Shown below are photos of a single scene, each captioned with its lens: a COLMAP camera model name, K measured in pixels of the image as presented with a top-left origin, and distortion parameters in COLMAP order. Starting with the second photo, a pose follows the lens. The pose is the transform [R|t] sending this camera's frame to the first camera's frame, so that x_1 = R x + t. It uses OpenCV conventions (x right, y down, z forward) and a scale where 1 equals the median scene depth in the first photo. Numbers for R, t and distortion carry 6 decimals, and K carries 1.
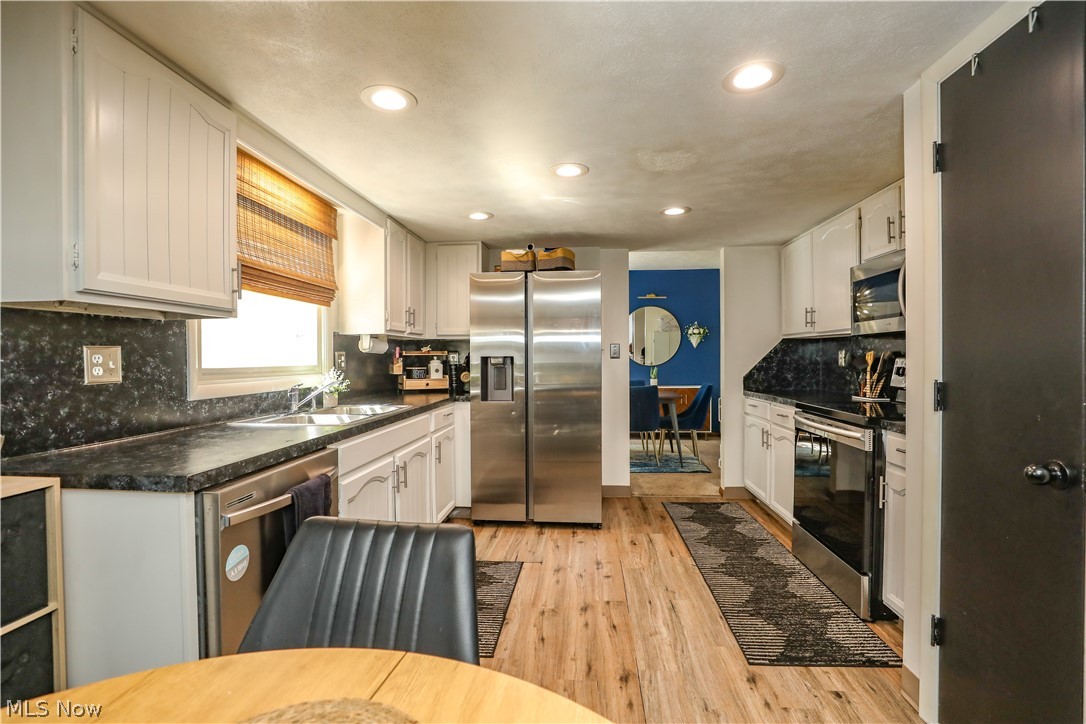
lens RADIAL K [[499.1, 0, 543.6], [0, 499.1, 359.8], [0, 0, 1]] dist [-0.037999, 0.005984]
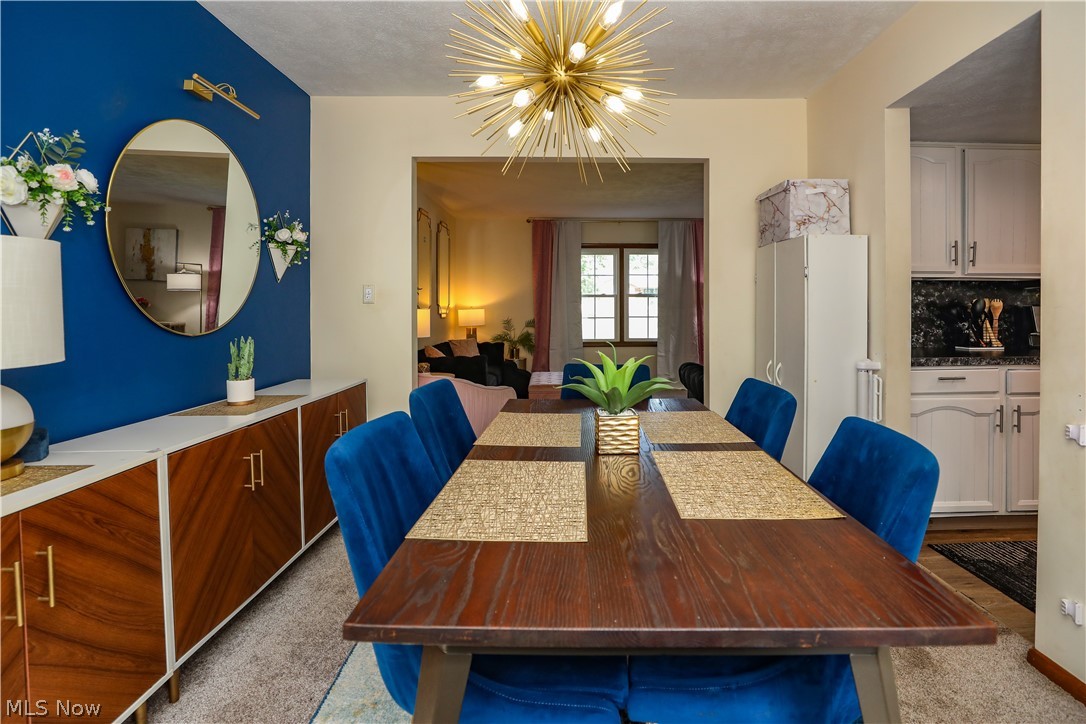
lens RADIAL K [[499.1, 0, 563.5], [0, 499.1, 320.9], [0, 0, 1]] dist [-0.037999, 0.005984]
pose [[-0.092936, -0.011157, 0.995610, -0.190757], [0.003078, 0.999929, 0.011493, 0.011021], [-0.995667, 0.004133, -0.092895, 1.860185]]
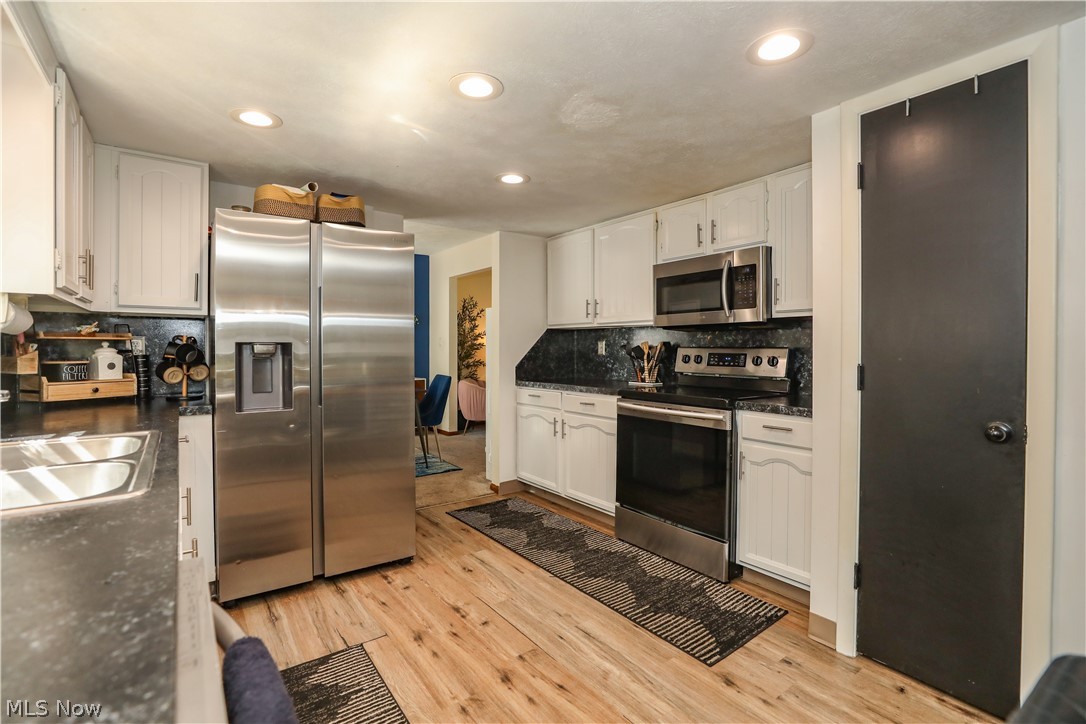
lens RADIAL K [[499.1, 0, 538.9], [0, 499.1, 351.2], [0, 0, 1]] dist [-0.037999, 0.005984]
pose [[0.751147, 0.001057, 0.660134, -0.270610], [-0.000459, 0.999999, -0.001079, 0.005892], [-0.660135, 0.000507, 0.751147, 0.296912]]
